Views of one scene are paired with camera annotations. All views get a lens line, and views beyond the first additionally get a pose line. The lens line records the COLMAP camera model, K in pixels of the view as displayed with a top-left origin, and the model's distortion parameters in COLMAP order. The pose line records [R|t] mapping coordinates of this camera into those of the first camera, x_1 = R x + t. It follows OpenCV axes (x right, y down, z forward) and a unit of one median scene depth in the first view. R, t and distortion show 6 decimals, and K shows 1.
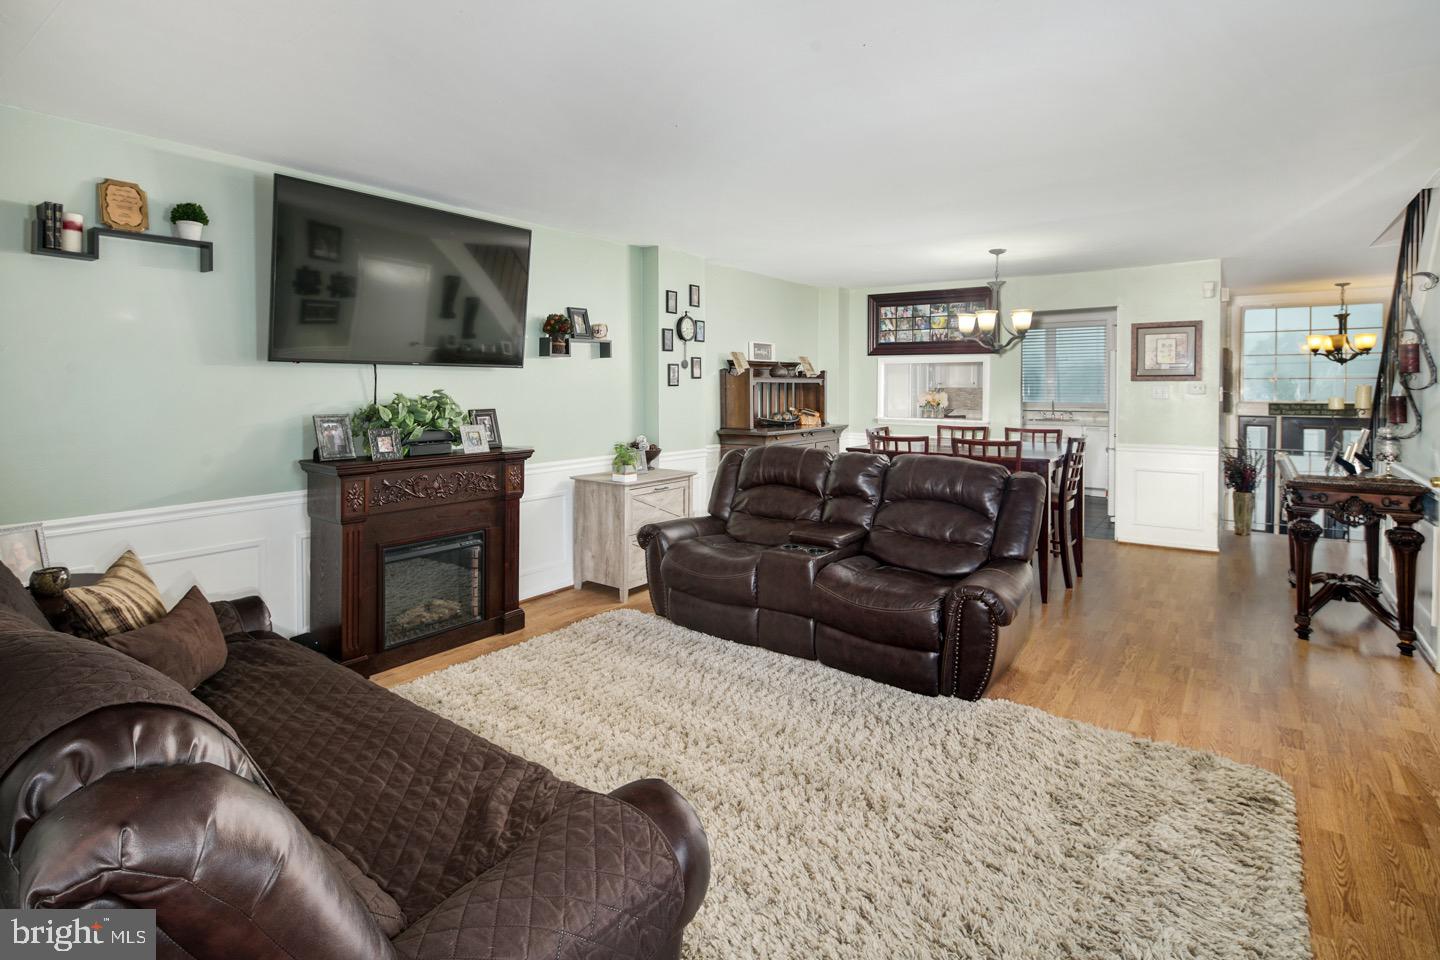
lens RADIAL K [[708.8, 0, 718.4], [0, 708.8, 396.6], [0, 0, 1]] dist [-0.002210, -0.000523]
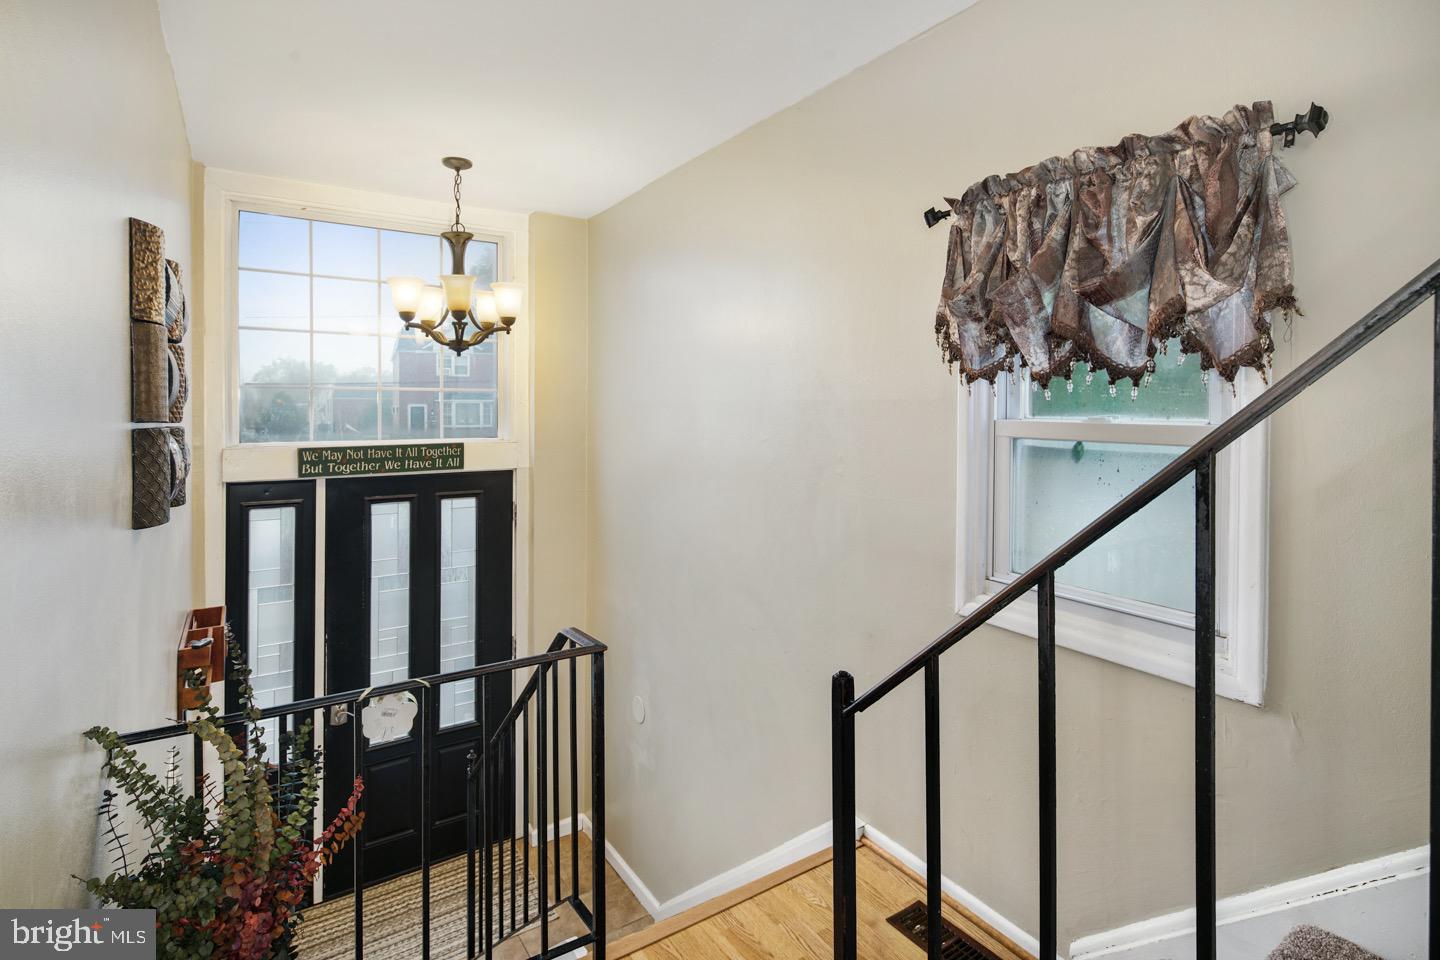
lens RADIAL K [[697.3, 0, 683.5], [0, 697.3, 406.6], [0, 0, 1]] dist [-0.001520, -0.000349]
pose [[0.368780, 0.001733, 0.929515, 0.575550], [0.019514, 0.999763, -0.009607, -0.008299], [-0.929312, 0.021682, 0.368659, 0.763709]]
